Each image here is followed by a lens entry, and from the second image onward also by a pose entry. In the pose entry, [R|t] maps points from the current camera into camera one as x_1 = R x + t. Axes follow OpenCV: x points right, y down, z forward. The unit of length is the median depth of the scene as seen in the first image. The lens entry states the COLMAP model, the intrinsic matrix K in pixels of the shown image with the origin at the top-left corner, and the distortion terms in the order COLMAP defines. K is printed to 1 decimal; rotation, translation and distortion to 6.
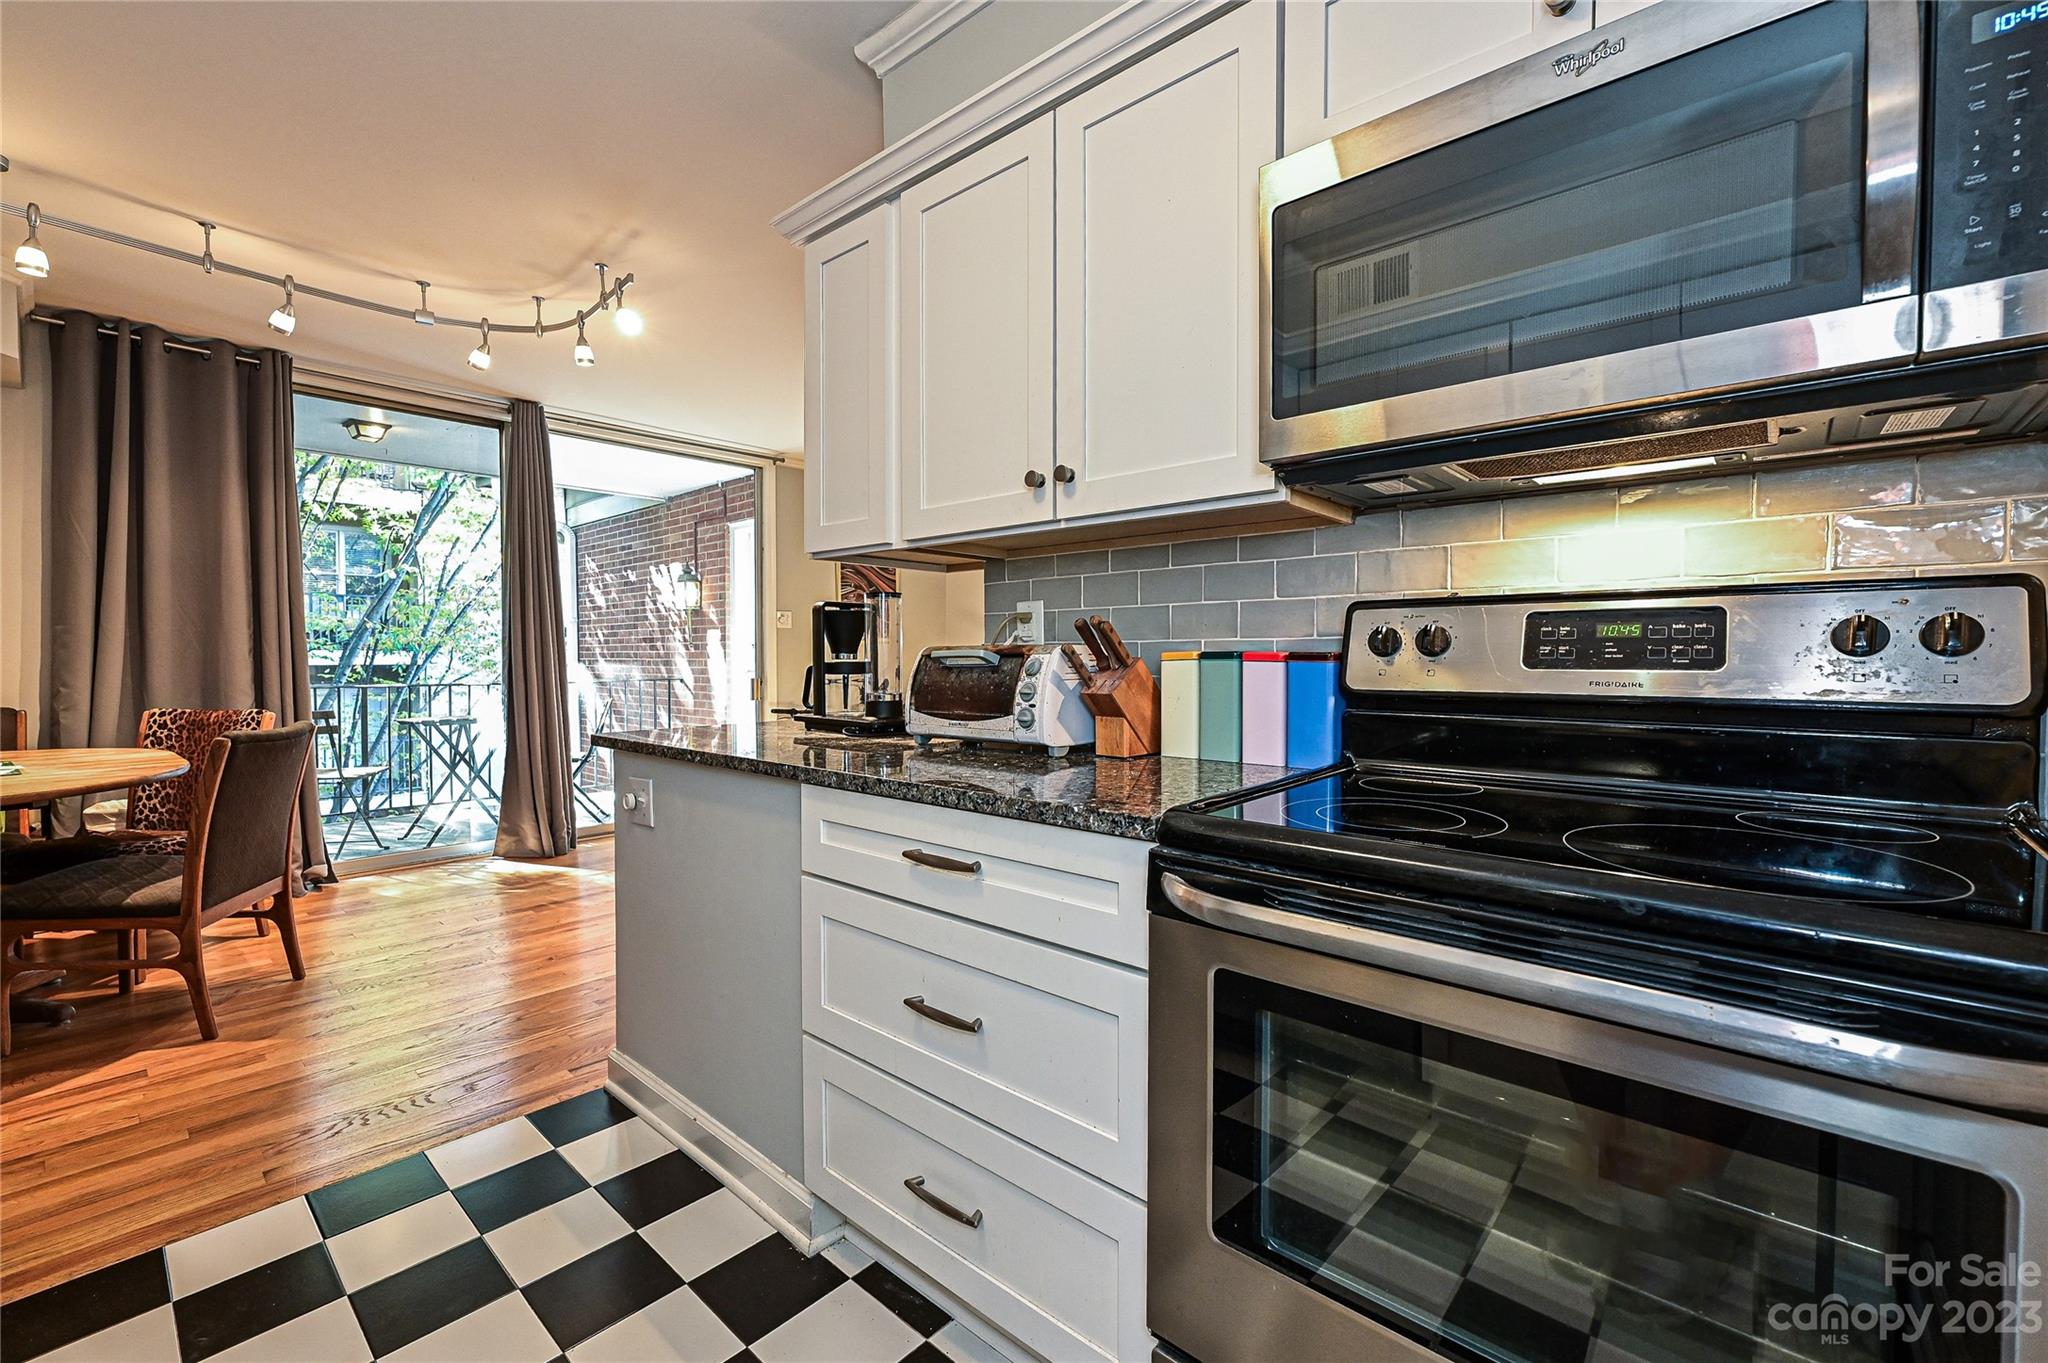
lens RADIAL K [[819.9, 0, 1008.4], [0, 819.9, 677.1], [0, 0, 1]] dist [-0.000902, 0.001525]
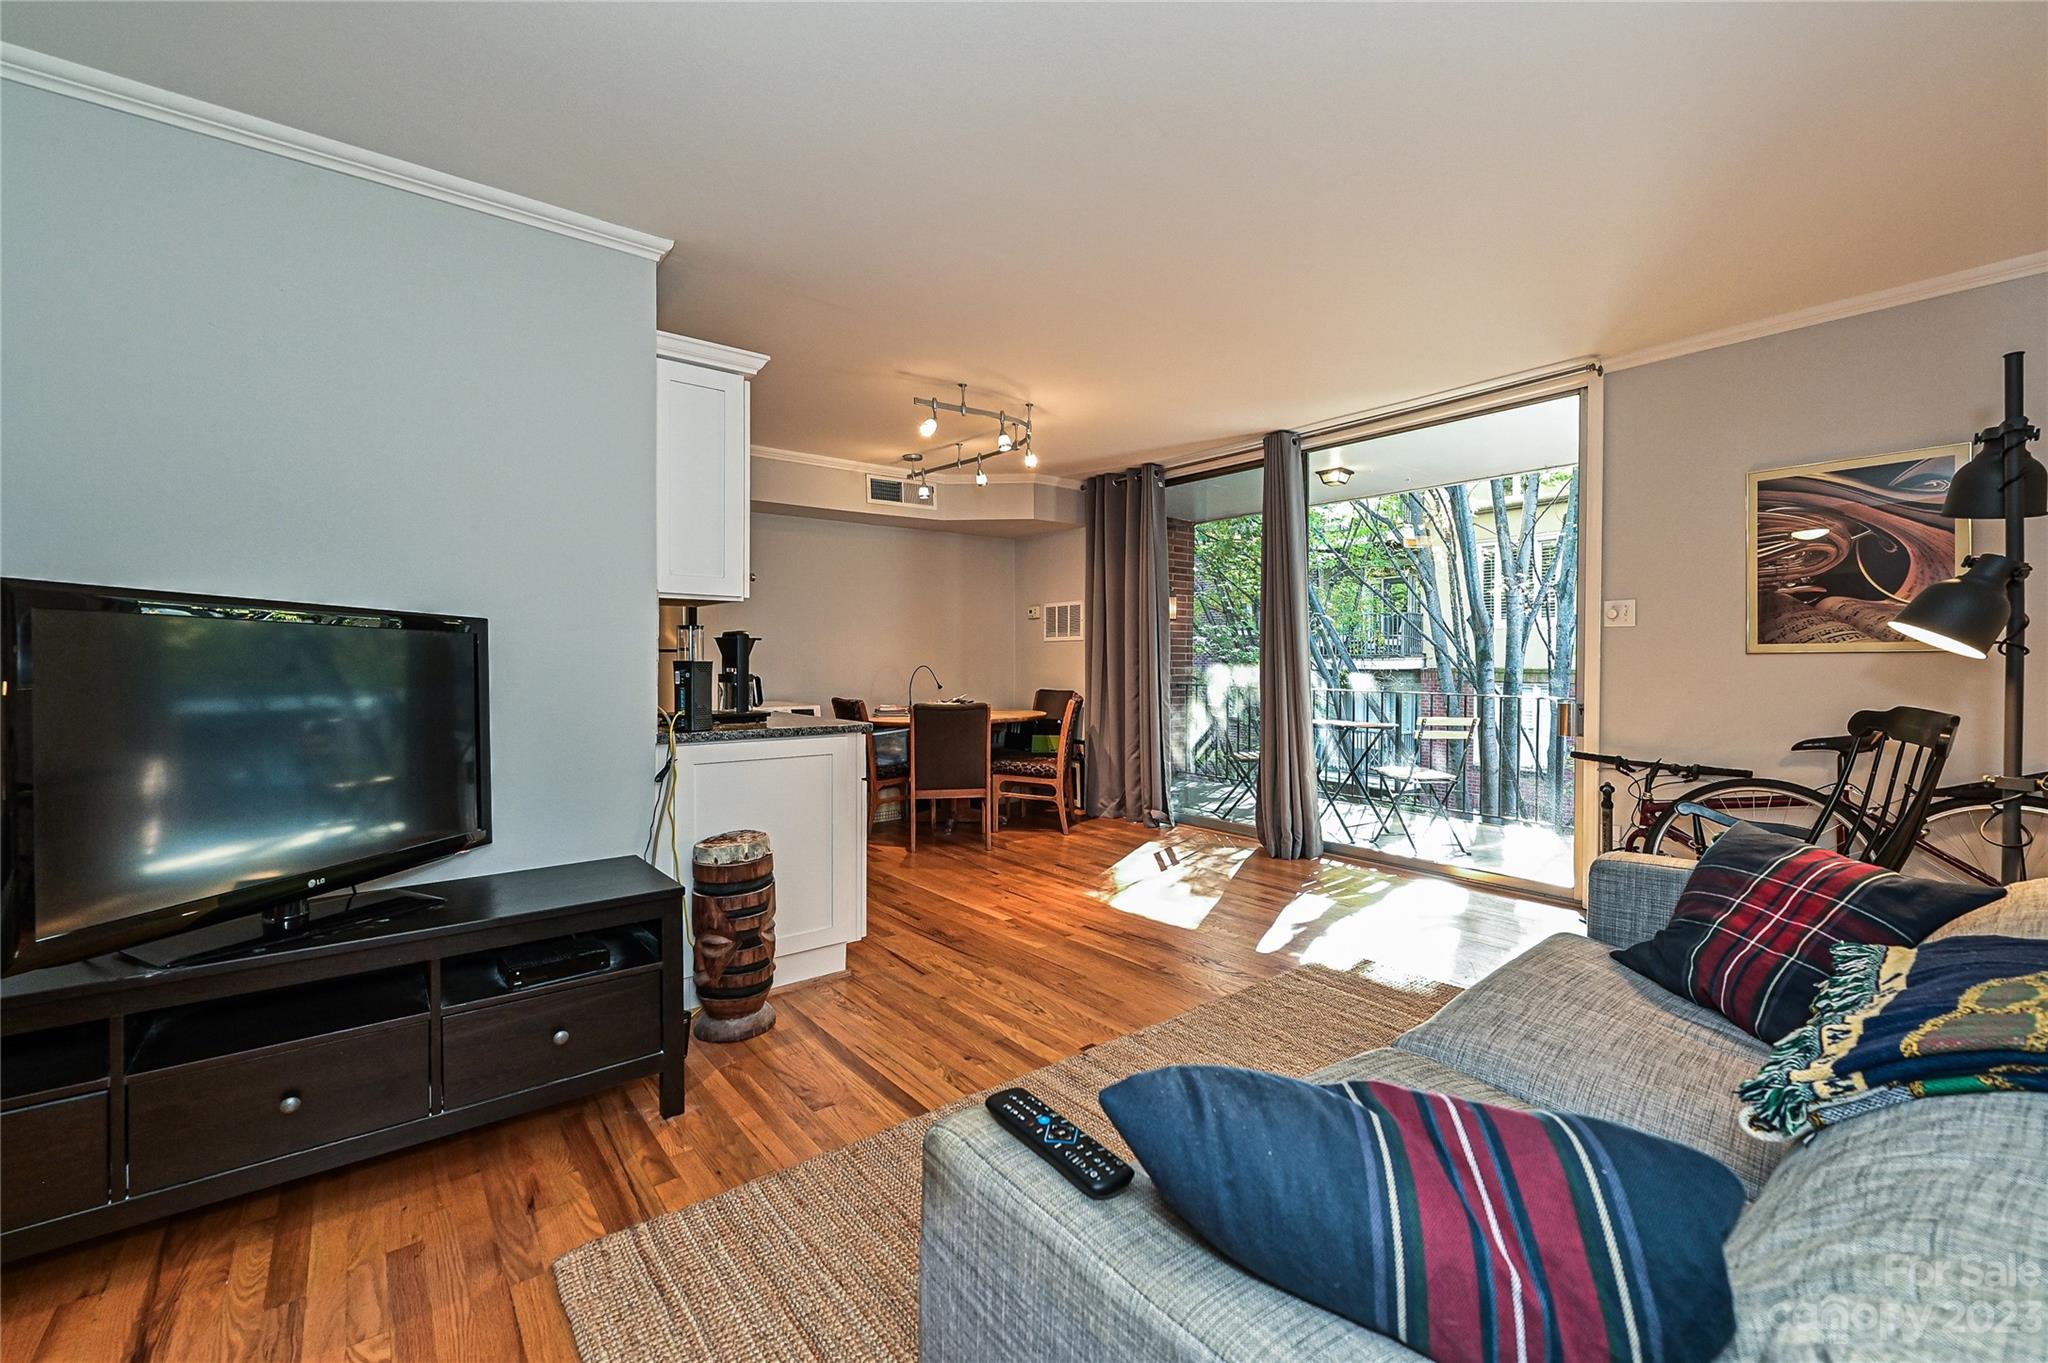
lens RADIAL K [[819.9, 0, 1013.7], [0, 819.9, 667.5], [0, 0, 1]] dist [-0.000902, 0.001525]
pose [[-0.207113, 0.007258, -0.978290, 1.552923], [-0.032131, 0.999383, 0.014217, -0.087491], [0.977789, 0.034378, -0.206752, 2.468453]]
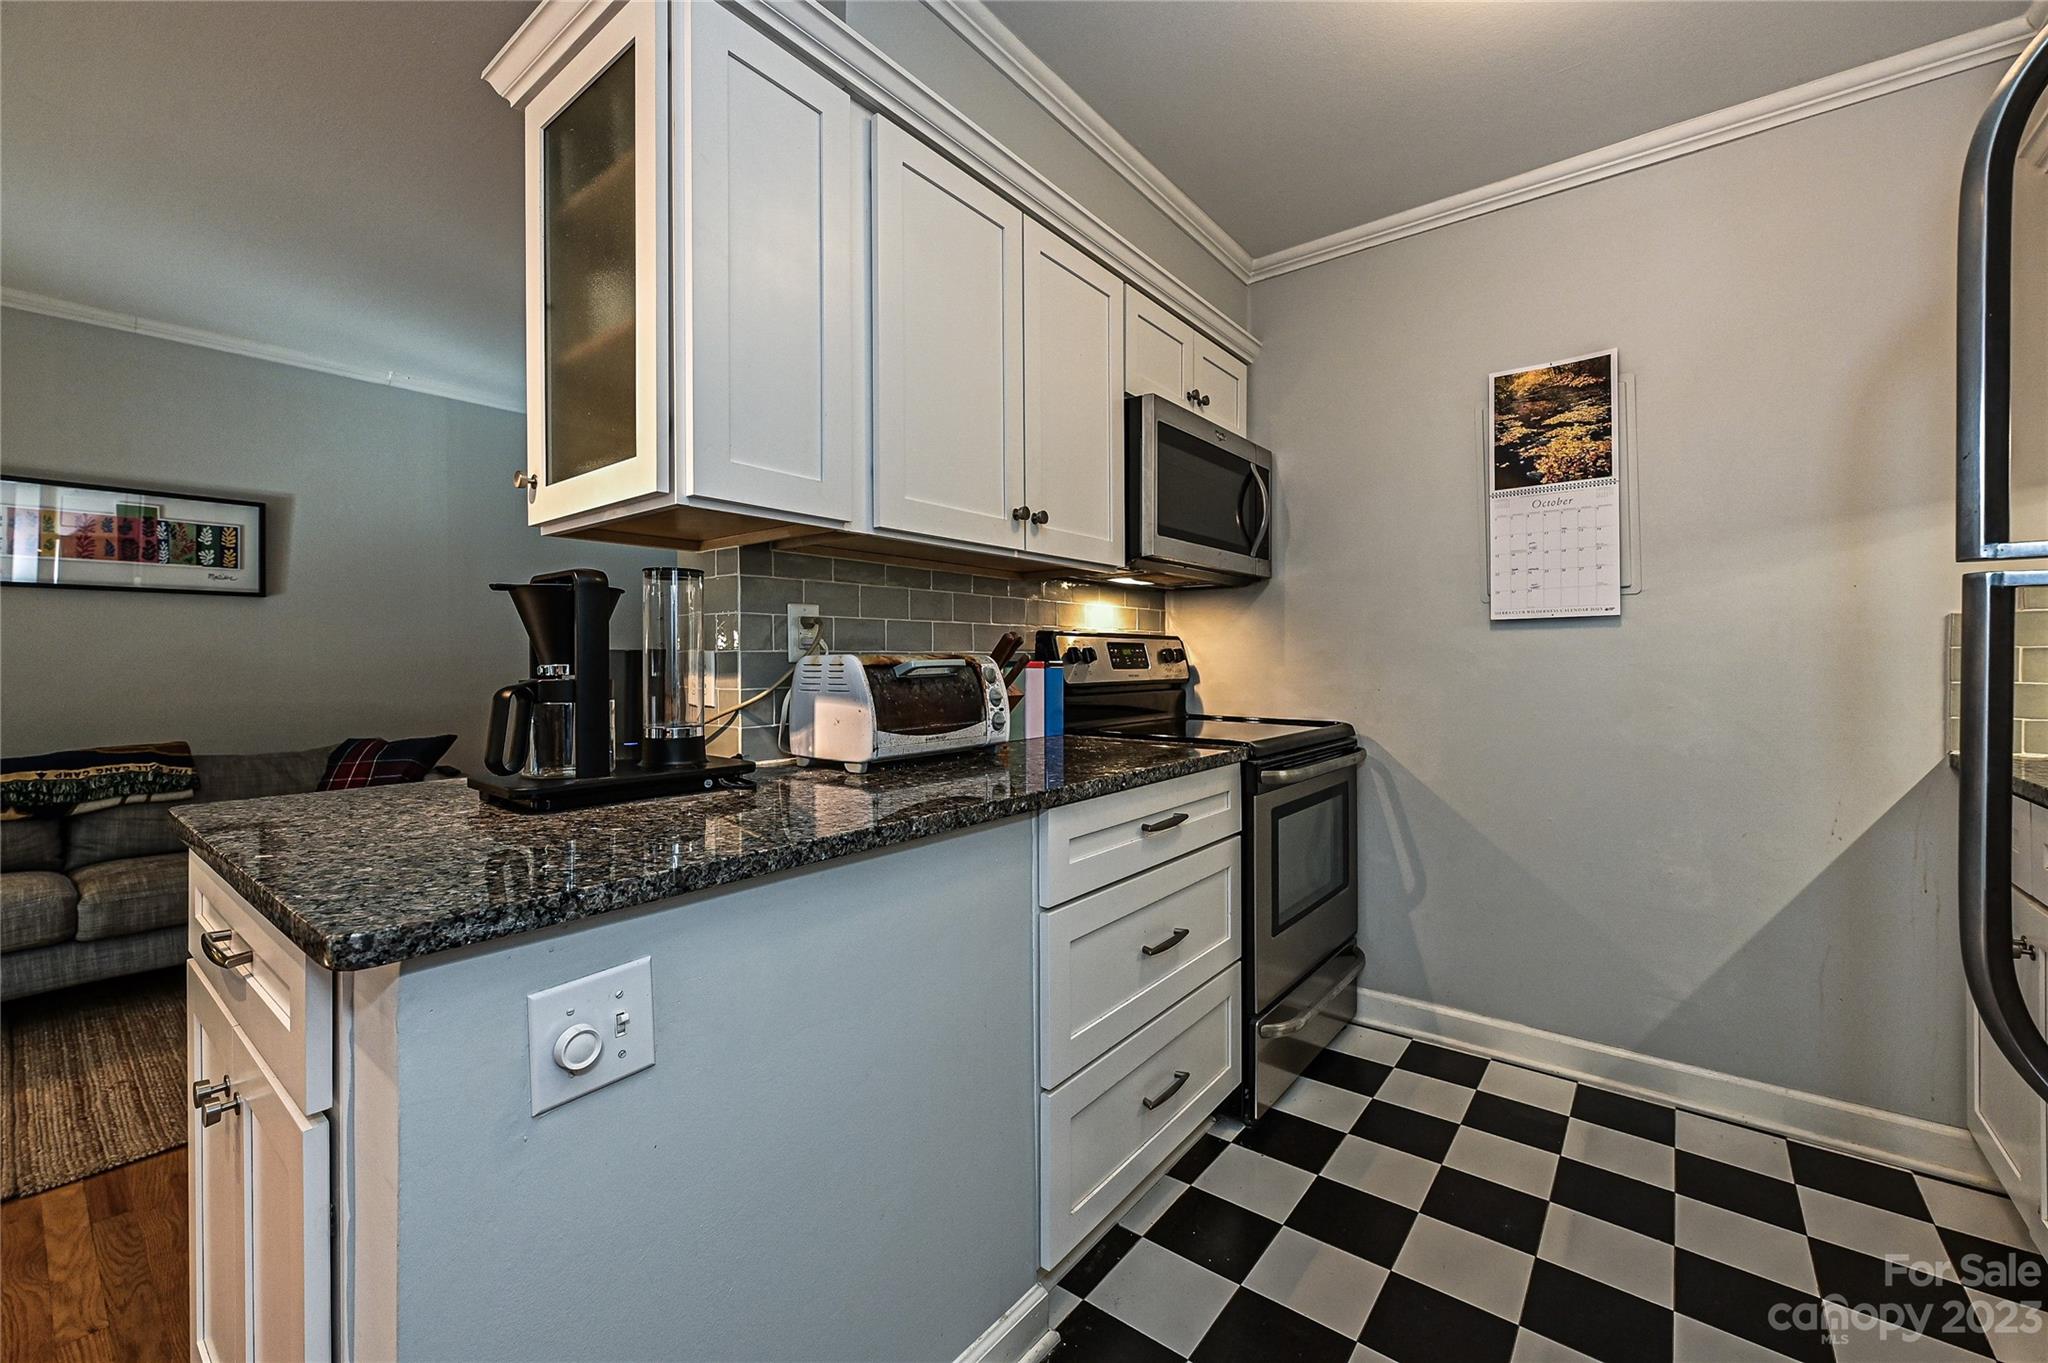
lens RADIAL K [[819.9, 0, 1015.4], [0, 819.9, 662.1], [0, 0, 1]] dist [-0.000902, 0.001525]
pose [[-0.034307, -0.000896, 0.999411, -1.074235], [0.031382, 0.999506, 0.001973, -0.030976], [-0.998918, 0.031432, -0.034262, 1.001549]]
